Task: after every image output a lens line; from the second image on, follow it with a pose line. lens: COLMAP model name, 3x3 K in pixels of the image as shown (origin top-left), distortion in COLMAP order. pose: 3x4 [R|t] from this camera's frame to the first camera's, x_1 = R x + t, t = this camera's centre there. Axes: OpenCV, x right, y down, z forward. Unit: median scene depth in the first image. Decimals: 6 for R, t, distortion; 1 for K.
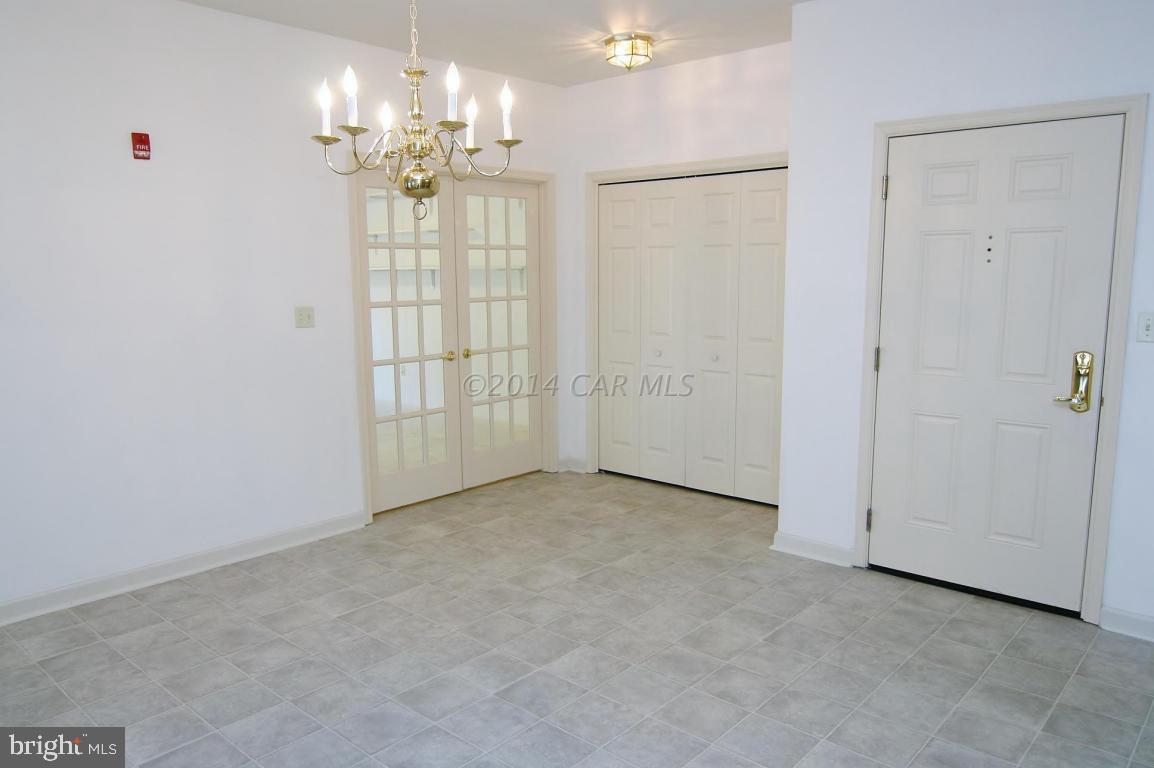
lens RADIAL K [[823.0, 0, 575.8], [0, 823.0, 387.5], [0, 0, 1]] dist [0.002422, -0.017302]
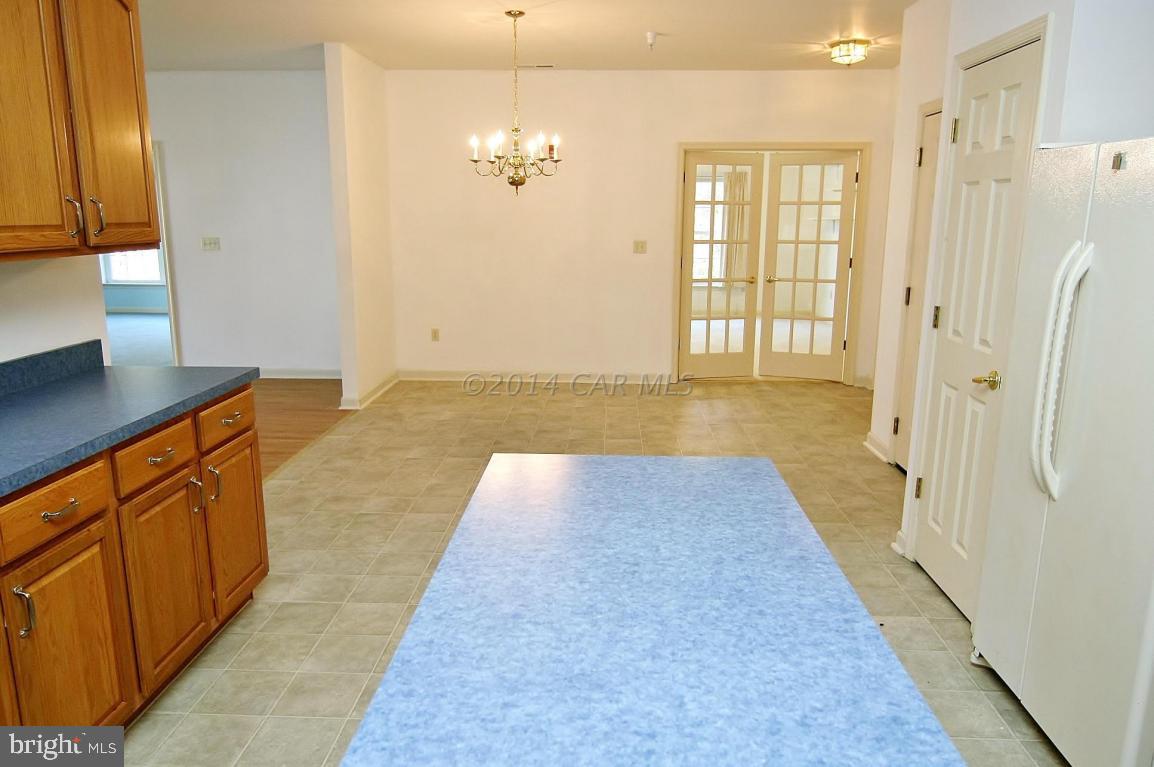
lens RADIAL K [[823.0, 0, 576.9], [0, 823.0, 394.9], [0, 0, 1]] dist [0.002422, -0.017302]
pose [[0.635131, 0.174413, -0.752455, 1.013501], [-0.120626, 0.984617, 0.126409, 0.014884], [0.762928, 0.010480, 0.646399, -0.185854]]
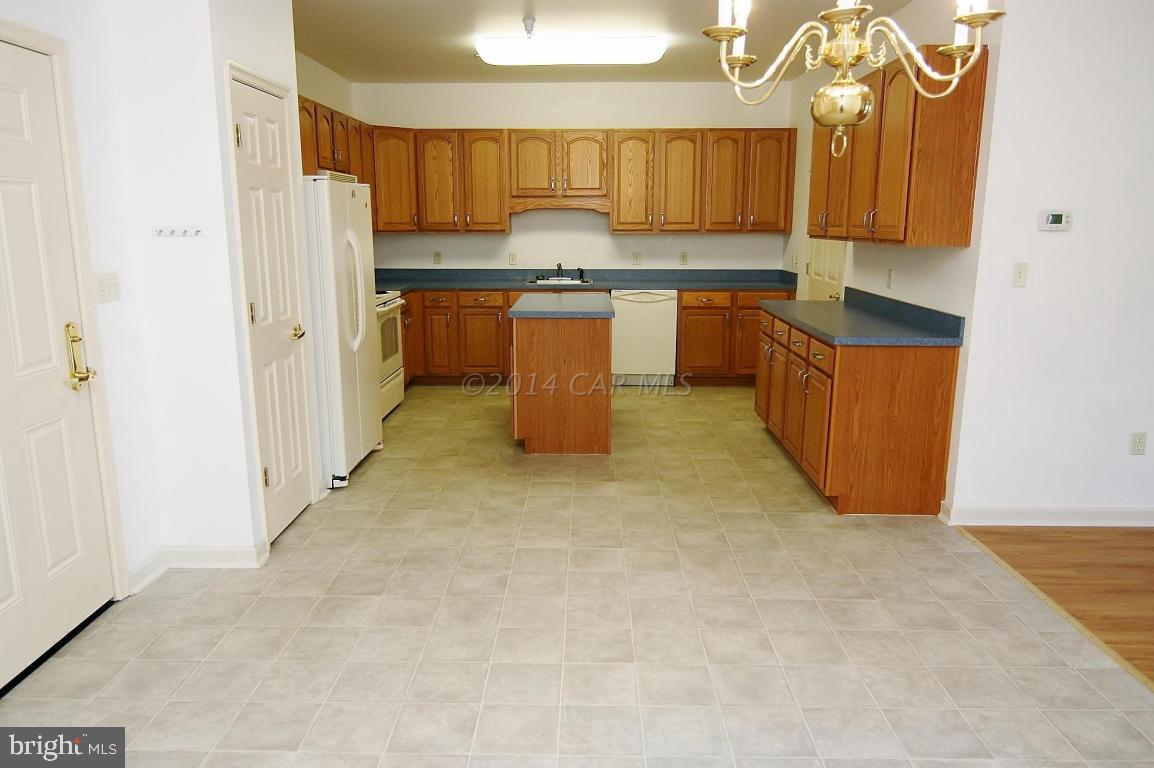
lens RADIAL K [[823.0, 0, 571.5], [0, 823.0, 392.4], [0, 0, 1]] dist [0.002422, -0.017302]
pose [[-0.652001, -0.151484, 0.742932, -0.353959], [0.111107, 0.950173, 0.291249, -0.147737], [-0.750033, 0.272439, -0.602683, 0.990472]]
